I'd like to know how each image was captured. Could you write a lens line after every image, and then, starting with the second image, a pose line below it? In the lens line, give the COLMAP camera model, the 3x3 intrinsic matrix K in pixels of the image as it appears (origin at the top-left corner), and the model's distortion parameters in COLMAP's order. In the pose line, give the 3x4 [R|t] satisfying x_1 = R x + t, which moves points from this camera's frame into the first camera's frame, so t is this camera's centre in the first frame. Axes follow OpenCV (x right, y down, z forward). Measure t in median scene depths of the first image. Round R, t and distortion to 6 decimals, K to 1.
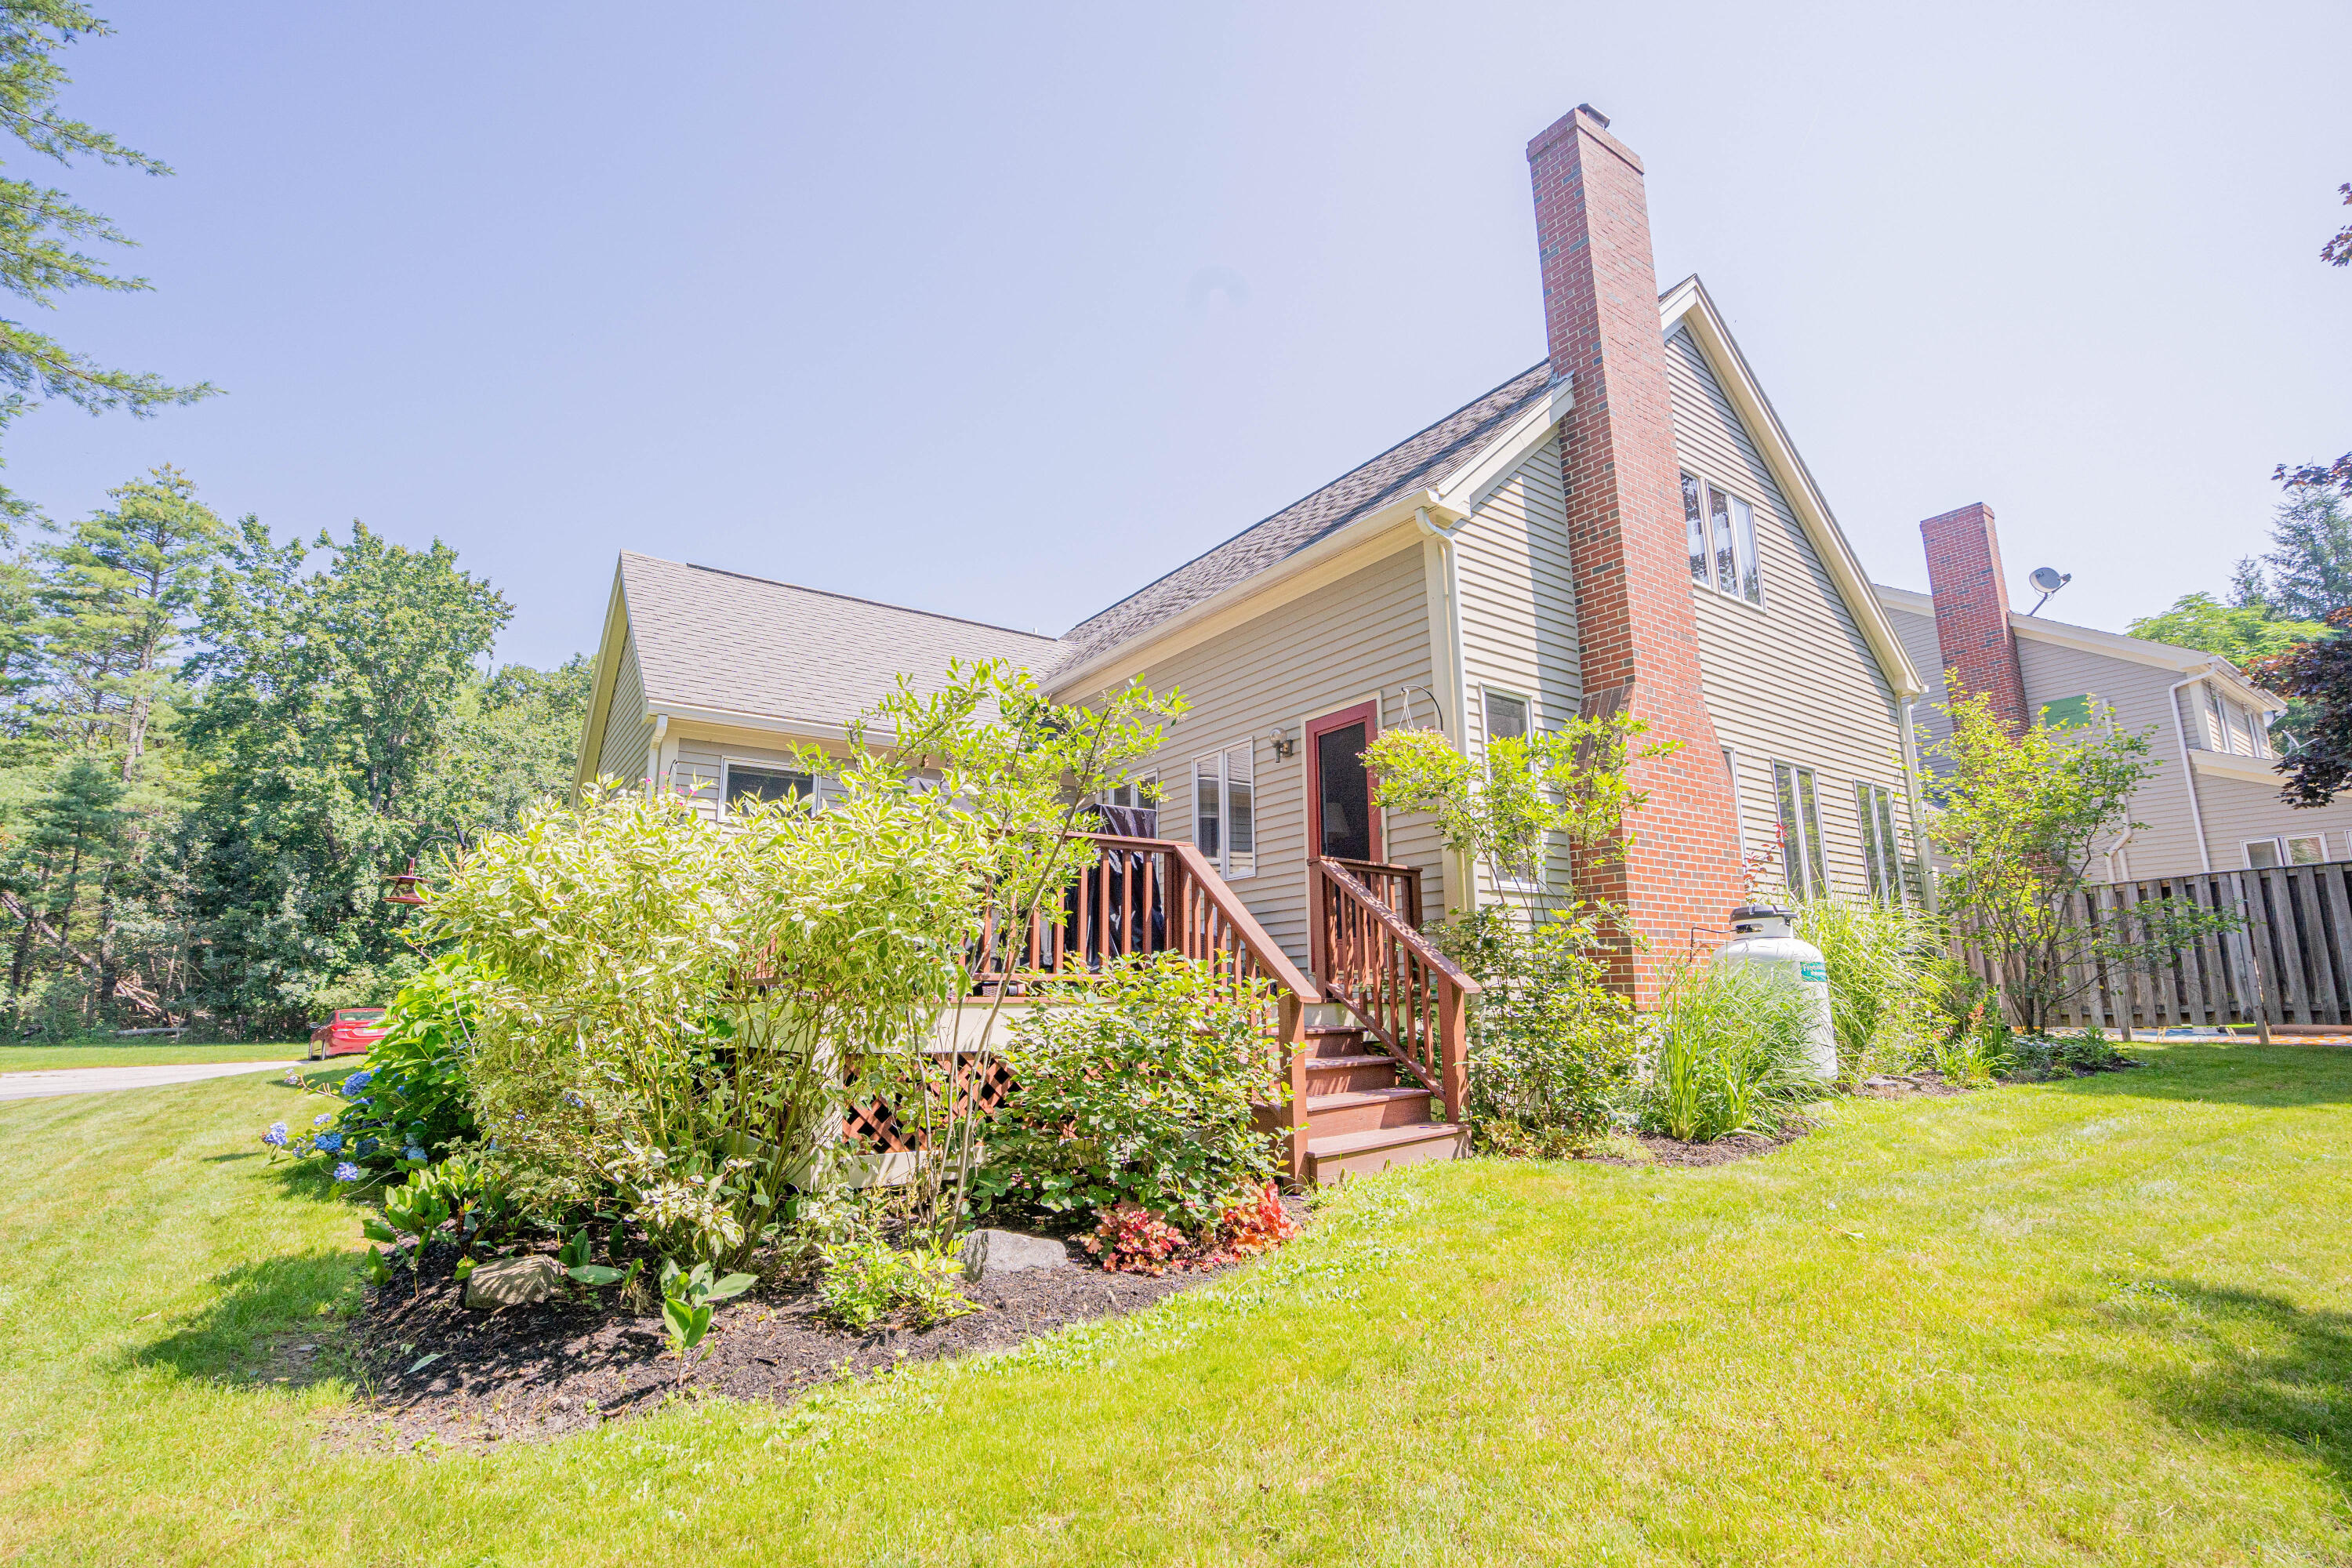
lens RADIAL K [[1069.9, 0, 1176.0], [0, 1069.9, 784.0], [0, 0, 1]] dist [-0.002943, -0.000178]
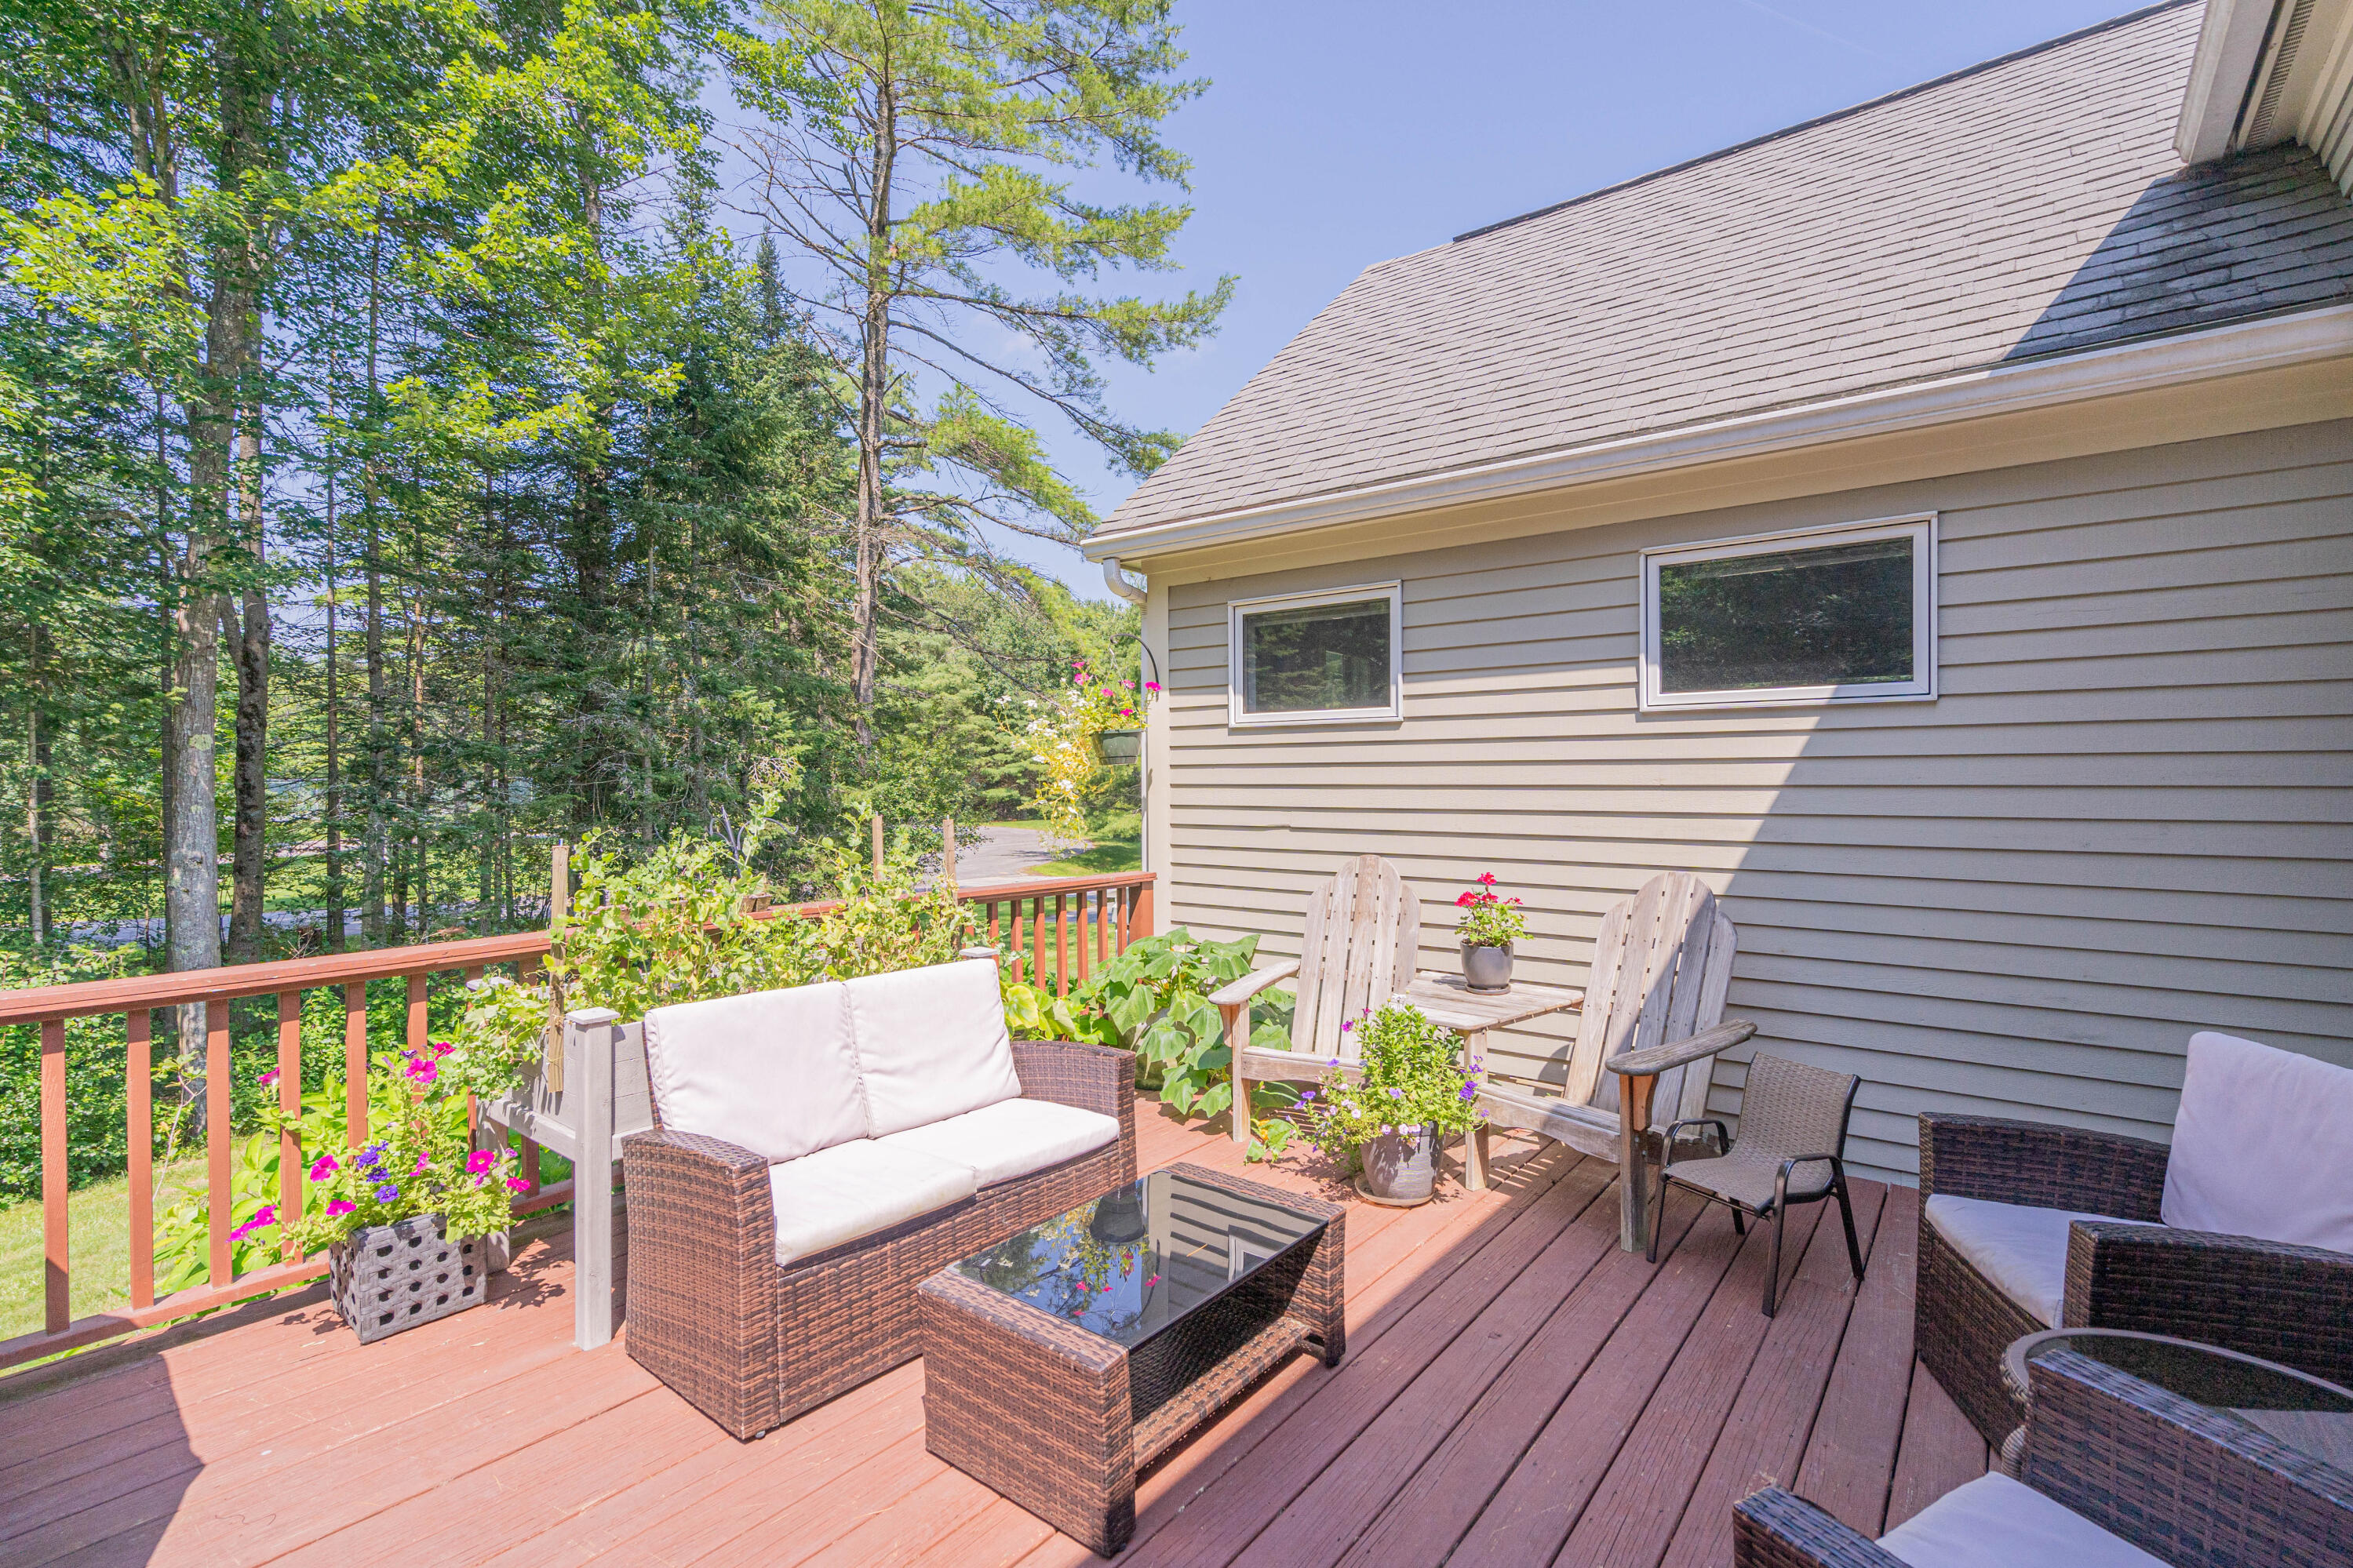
lens RADIAL K [[1070.2, 0, 1176.5], [0, 1070.2, 784.0], [0, 0, 1]] dist [-0.002943, -0.000178]
pose [[0.294454, 0.007685, -0.955635, -0.134932], [0.179621, 0.981701, 0.063240, 0.006098], [0.938633, -0.190274, 0.287686, 1.389528]]
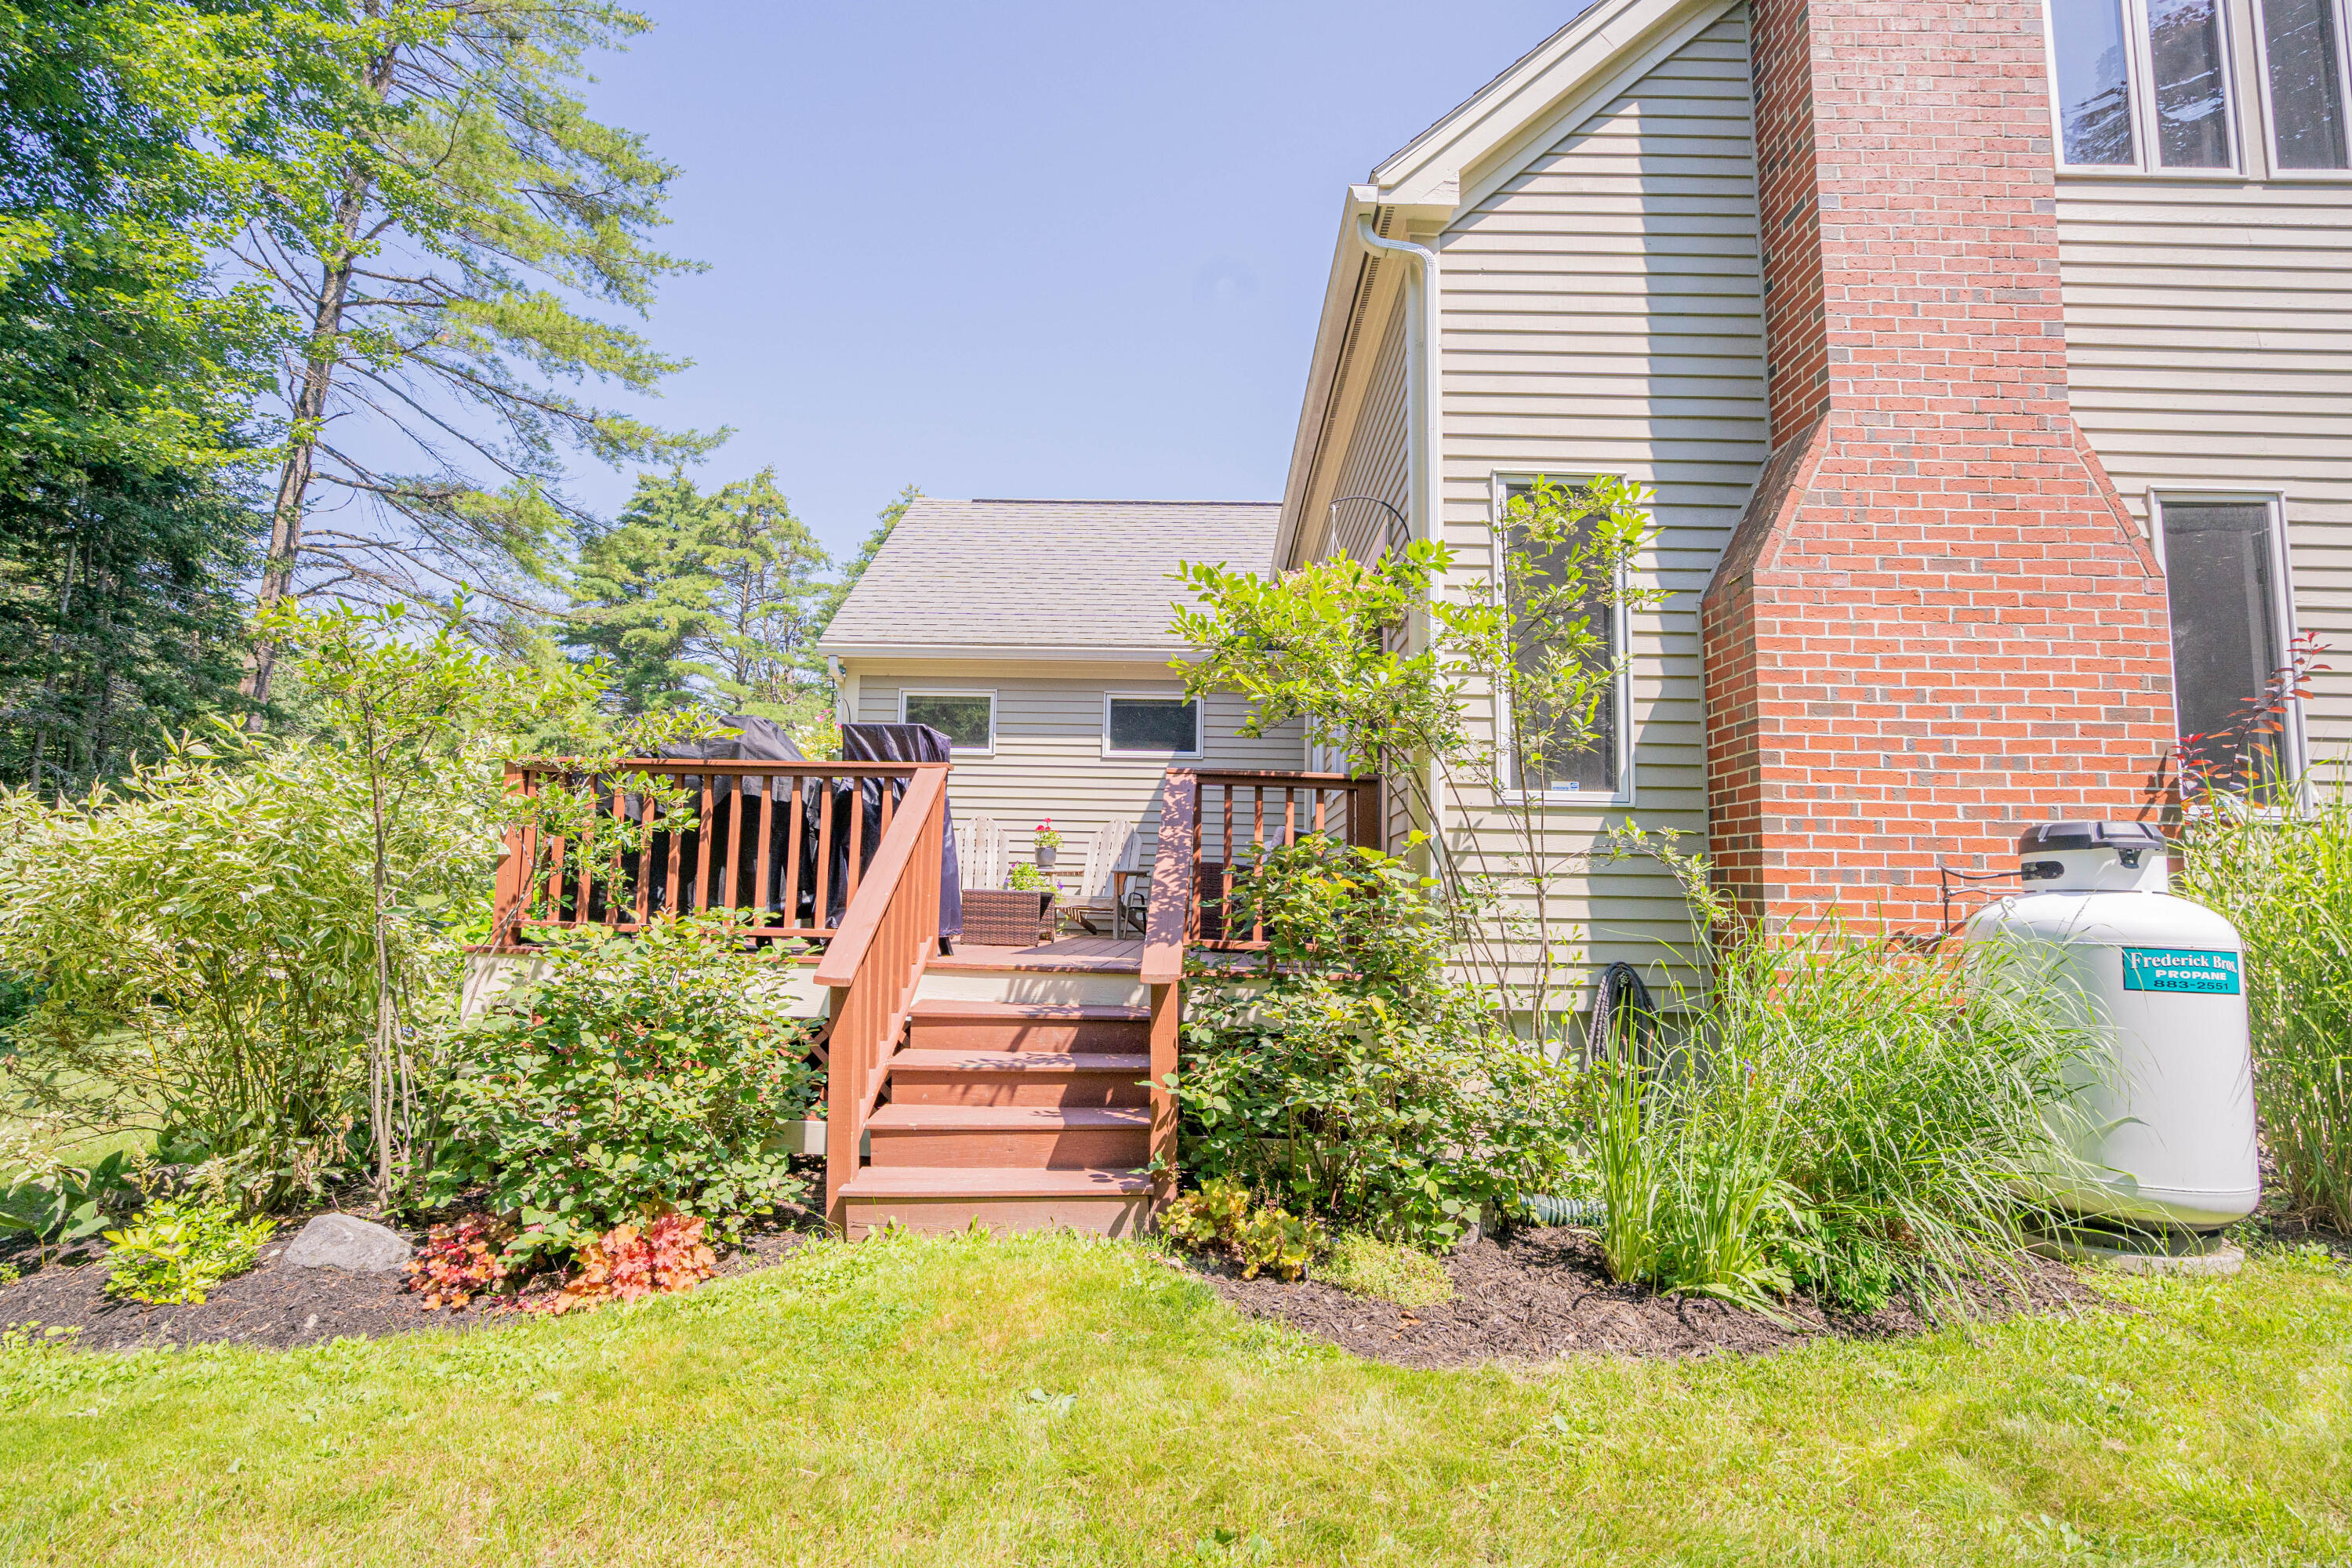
lens RADIAL K [[1069.9, 0, 1176.0], [0, 1069.9, 784.0], [0, 0, 1]] dist [-0.002943, -0.000178]
pose [[0.805406, -0.043840, -0.591100, 0.503462], [0.087753, 0.995090, 0.045764, 0.040526], [0.586192, -0.088730, 0.805299, 0.387639]]
